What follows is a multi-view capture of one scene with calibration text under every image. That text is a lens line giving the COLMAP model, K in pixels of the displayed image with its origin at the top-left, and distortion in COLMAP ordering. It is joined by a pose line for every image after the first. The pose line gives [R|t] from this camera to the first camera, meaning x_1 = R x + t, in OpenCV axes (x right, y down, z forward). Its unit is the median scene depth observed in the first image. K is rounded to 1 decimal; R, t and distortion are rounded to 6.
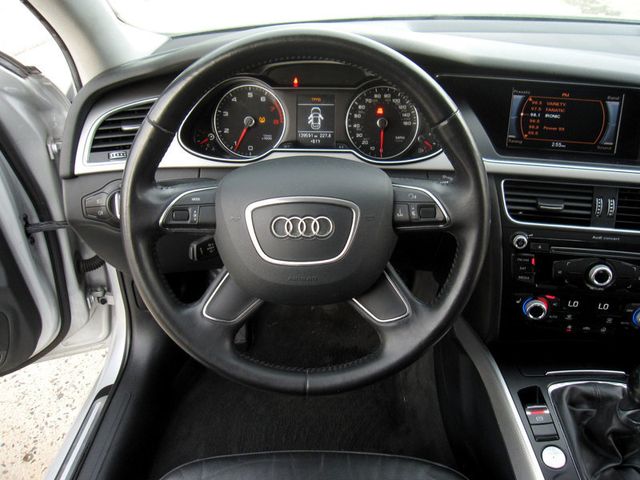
lens RADIAL K [[522.2, 0, 324.1], [0, 522.2, 238.0], [0, 0, 1]] dist [-0.081562, 0.033983]
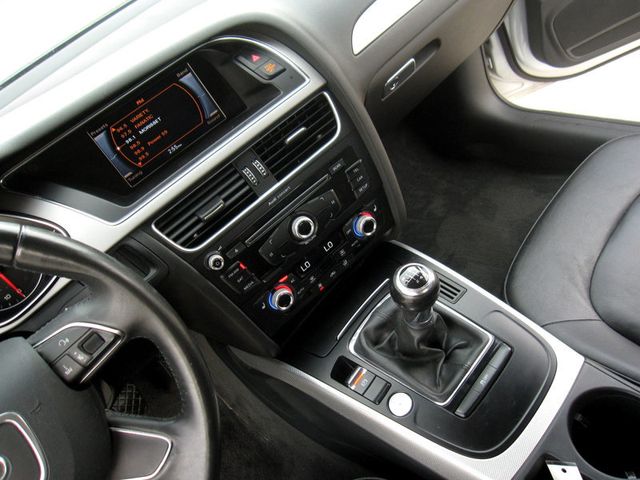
lens RADIAL K [[522.2, 0, 323.1], [0, 522.2, 239.3], [0, 0, 1]] dist [-0.081562, 0.033983]
pose [[0.629144, -0.677204, 0.381540, 0.179853], [0.675583, 0.719164, 0.162451, -0.042025], [-0.384403, 0.155557, 0.909965, 0.112389]]
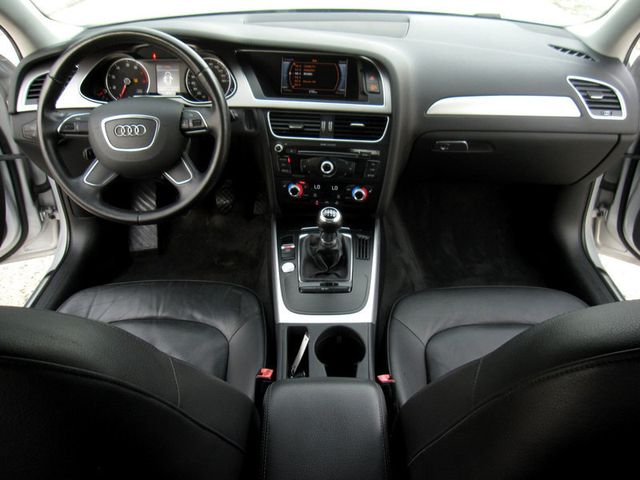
lens RADIAL K [[522.2, 0, 324.6], [0, 522.2, 241.8], [0, 0, 1]] dist [-0.081562, 0.033983]
pose [[0.999642, -0.011249, 0.024283, 0.480620], [0.010255, 0.999119, 0.040683, 0.244807], [-0.024719, -0.040419, 0.998877, -0.716468]]
